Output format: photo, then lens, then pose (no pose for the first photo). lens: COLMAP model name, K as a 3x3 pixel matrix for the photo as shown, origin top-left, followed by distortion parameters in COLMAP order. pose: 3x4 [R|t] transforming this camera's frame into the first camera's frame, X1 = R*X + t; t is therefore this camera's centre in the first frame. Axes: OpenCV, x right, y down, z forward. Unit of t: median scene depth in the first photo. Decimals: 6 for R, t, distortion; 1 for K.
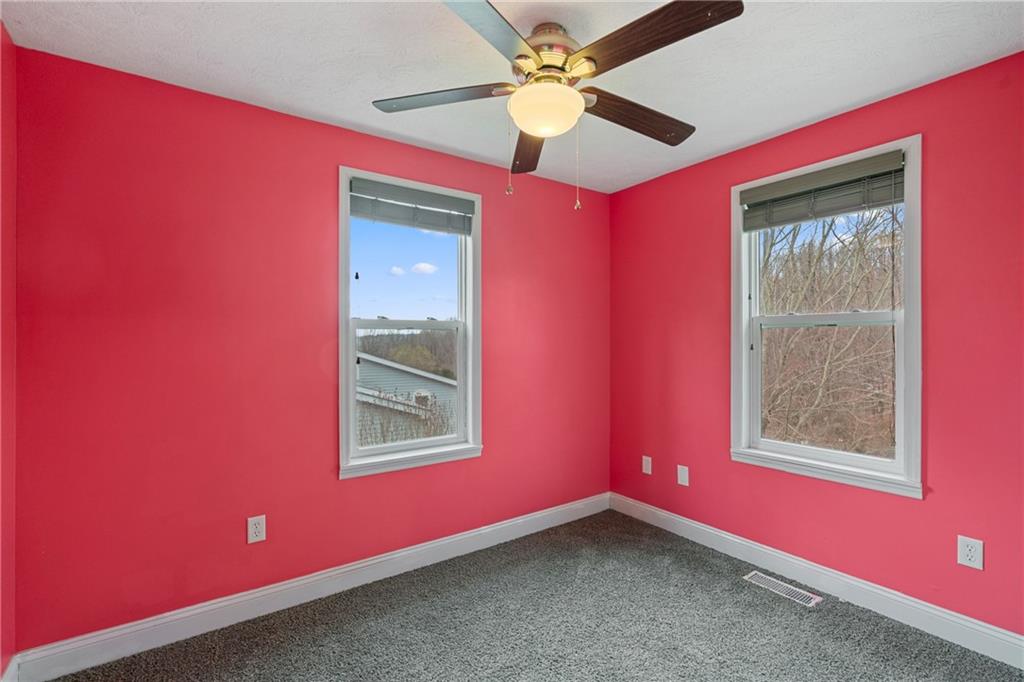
lens RADIAL K [[470.5, 0, 507.8], [0, 470.5, 339.0], [0, 0, 1]] dist [-0.001413, 0.003213]
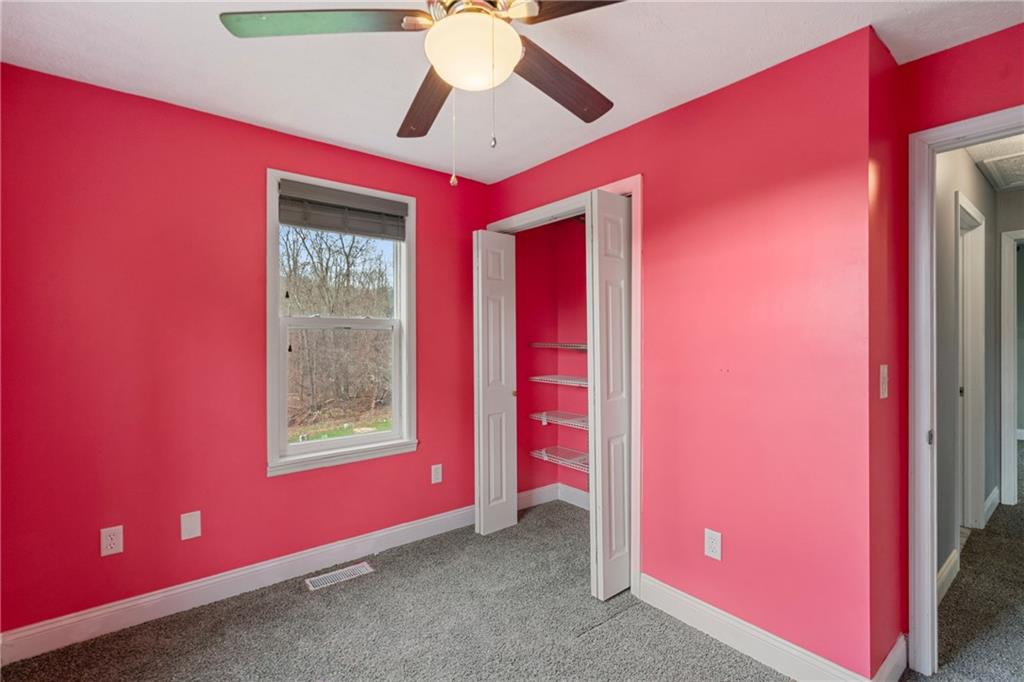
lens RADIAL K [[470.5, 0, 513.6], [0, 470.5, 340.6], [0, 0, 1]] dist [-0.001413, 0.003213]
pose [[-0.070461, -0.001262, 0.997514, -0.488730], [0.002763, 0.999995, 0.001461, 0.000744], [-0.997511, 0.002859, -0.070457, 0.668028]]
